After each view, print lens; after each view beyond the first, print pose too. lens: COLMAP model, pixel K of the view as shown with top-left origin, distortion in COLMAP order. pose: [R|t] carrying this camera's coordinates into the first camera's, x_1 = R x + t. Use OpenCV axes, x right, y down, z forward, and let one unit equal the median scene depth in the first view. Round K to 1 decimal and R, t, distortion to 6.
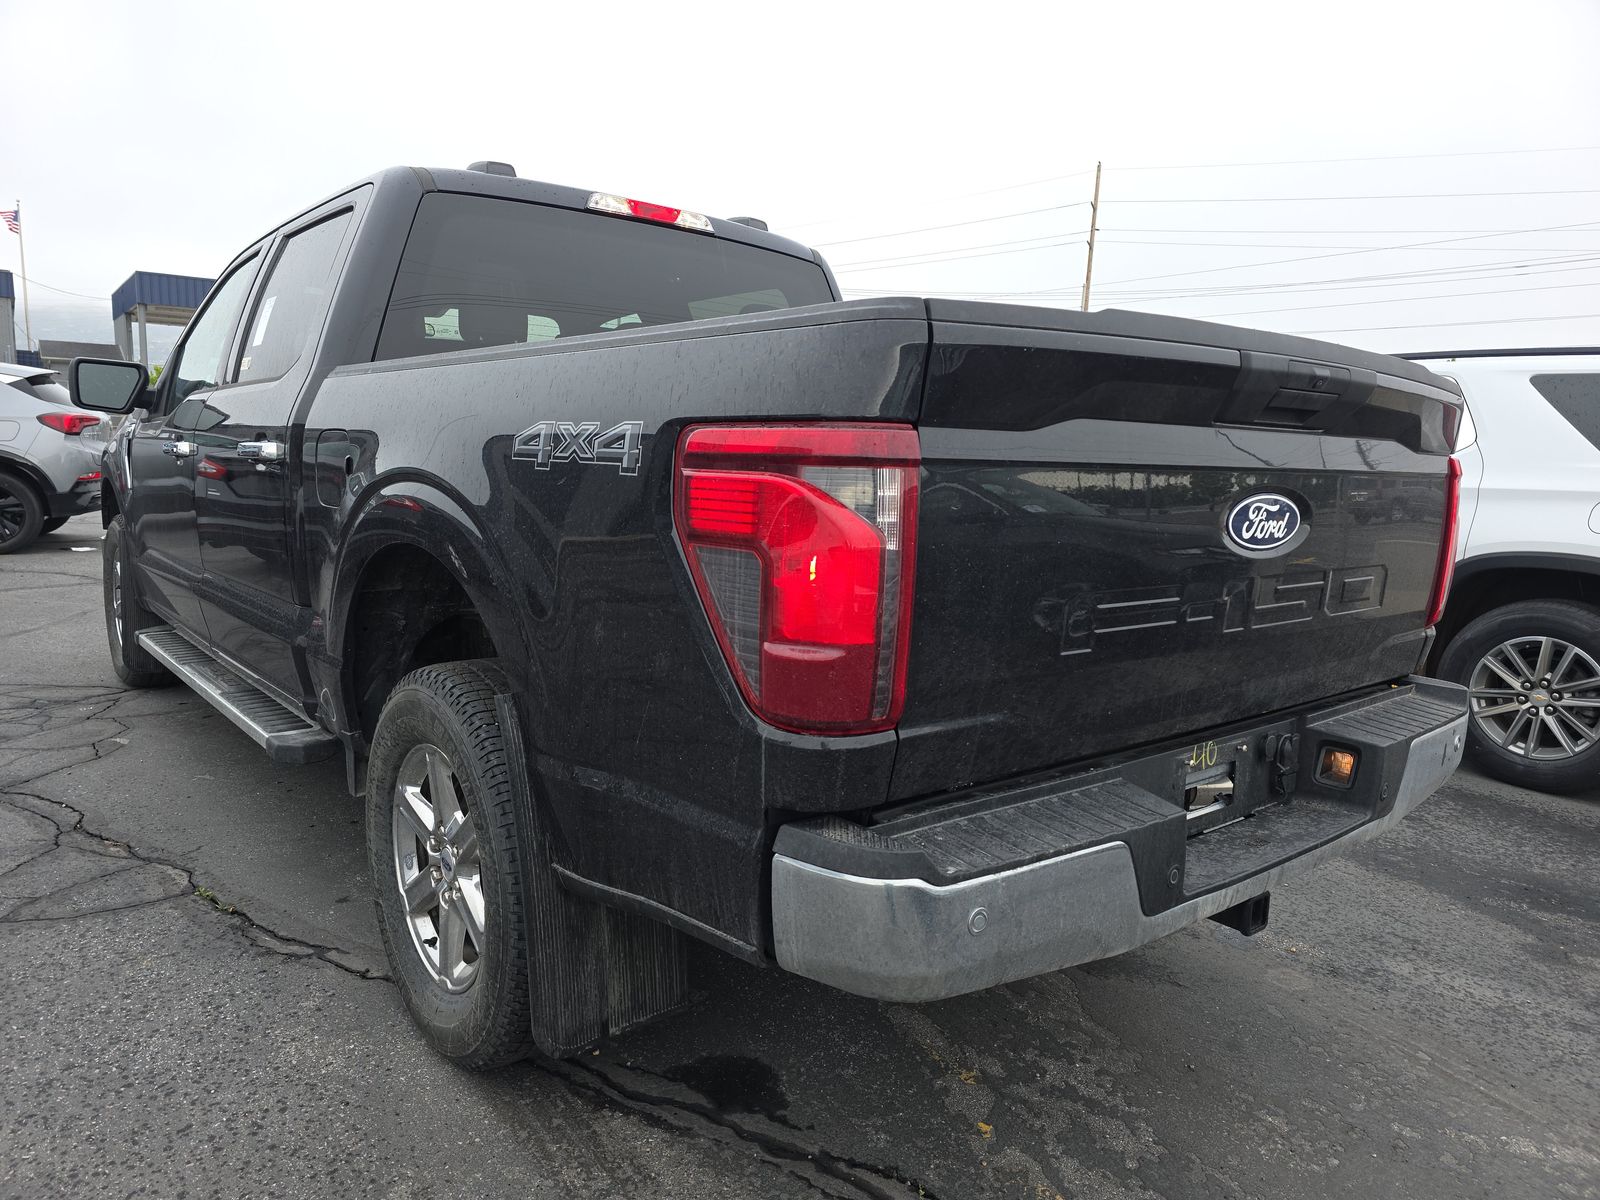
lens RADIAL K [[1072.5, 0, 788.7], [0, 1072.5, 602.2], [0, 0, 1]] dist [0.054787, -0.028237]
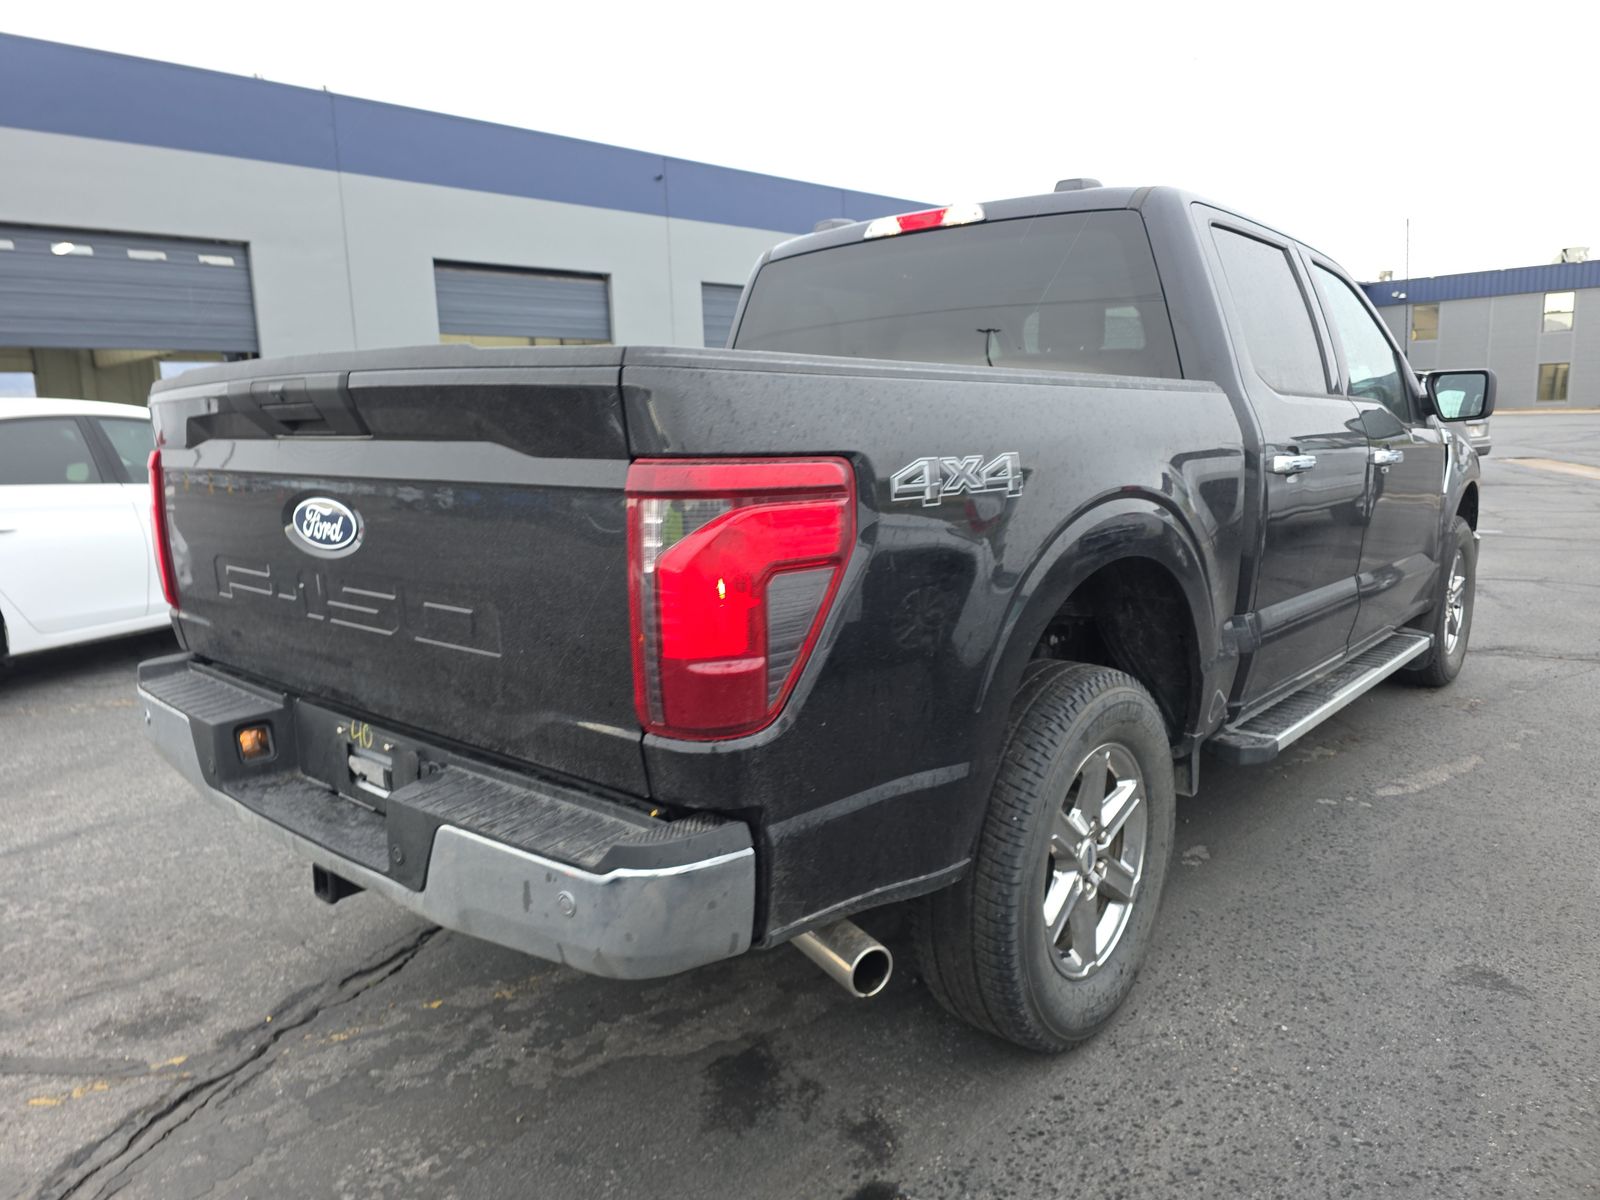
lens RADIAL K [[1072.5, 0, 780.0], [0, 1072.5, 584.3], [0, 0, 1]] dist [0.054787, -0.028237]
pose [[0.161697, 0.111305, -0.980543, 1.515544], [-0.119588, 0.988506, 0.092488, -0.161742], [0.979568, 0.102306, 0.173149, 1.212870]]
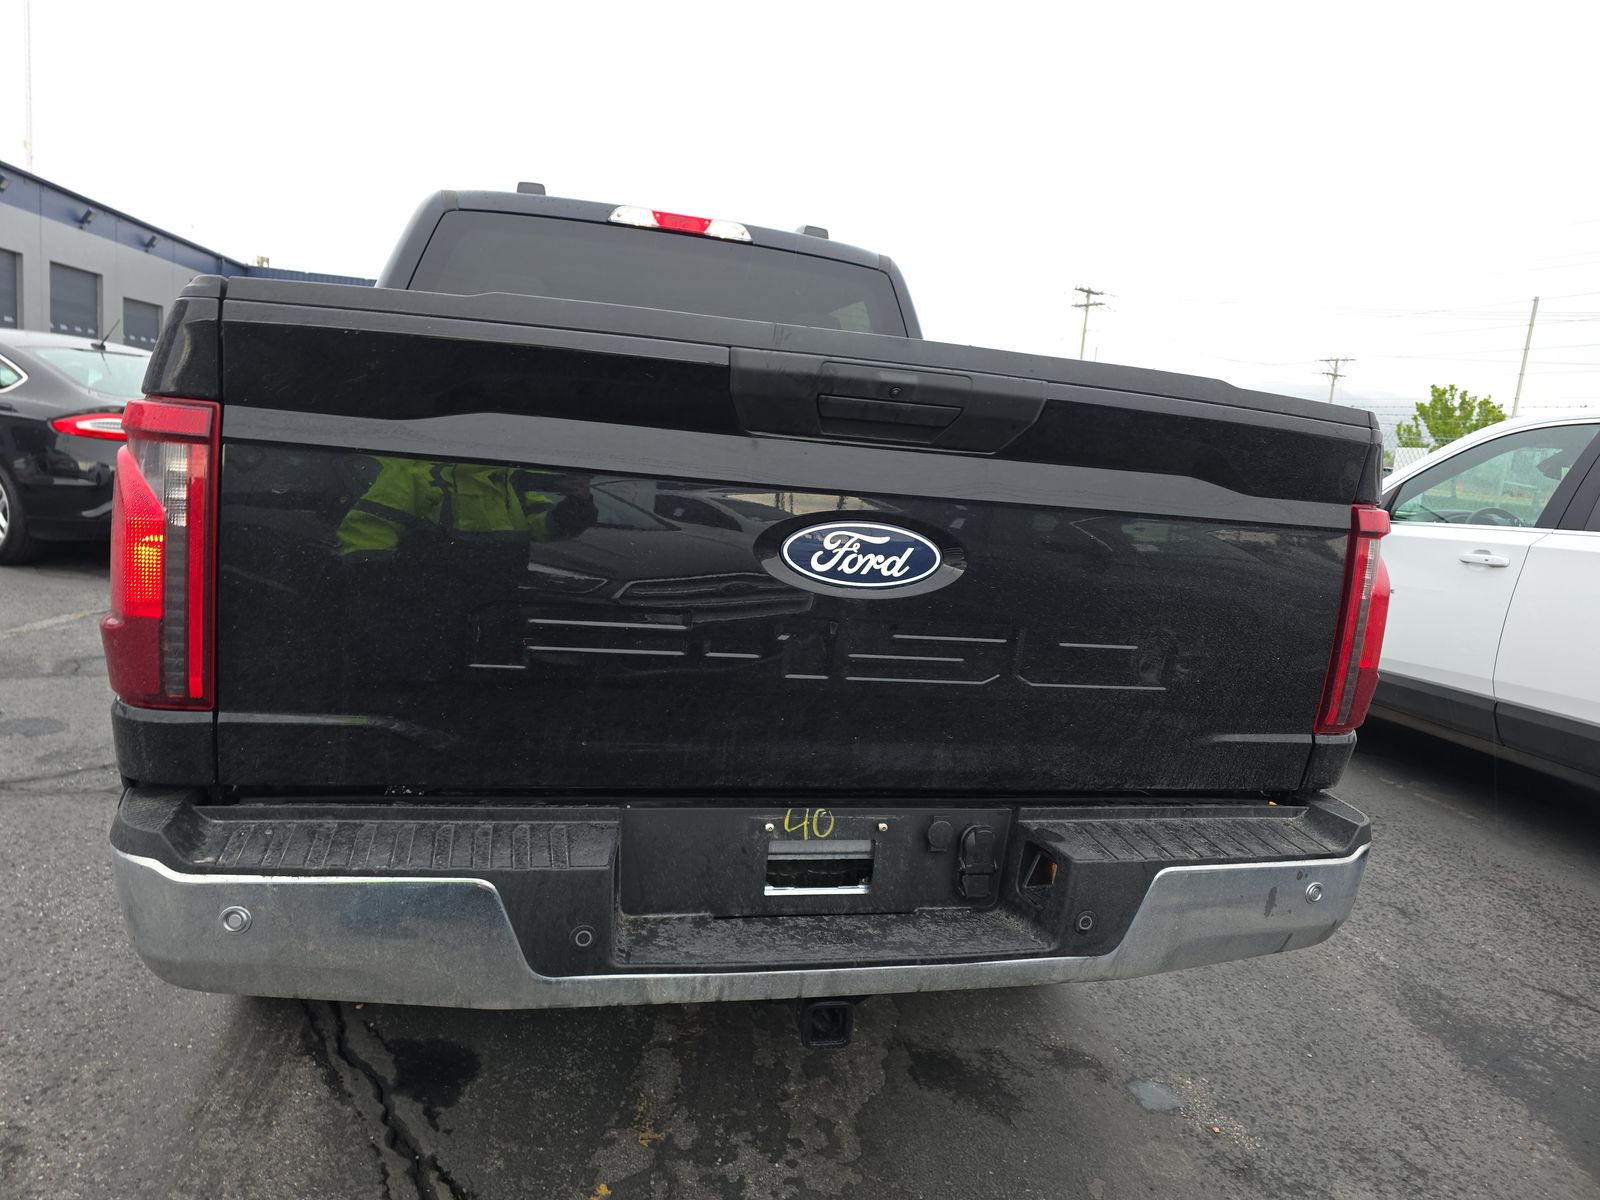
lens RADIAL K [[1072.5, 0, 784.8], [0, 1072.5, 587.0], [0, 0, 1]] dist [0.054787, -0.028237]
pose [[0.905492, 0.102089, -0.411901, 0.698597], [-0.116350, 0.993162, -0.009621, -0.033224], [0.408102, 0.056637, 0.911178, 0.212168]]
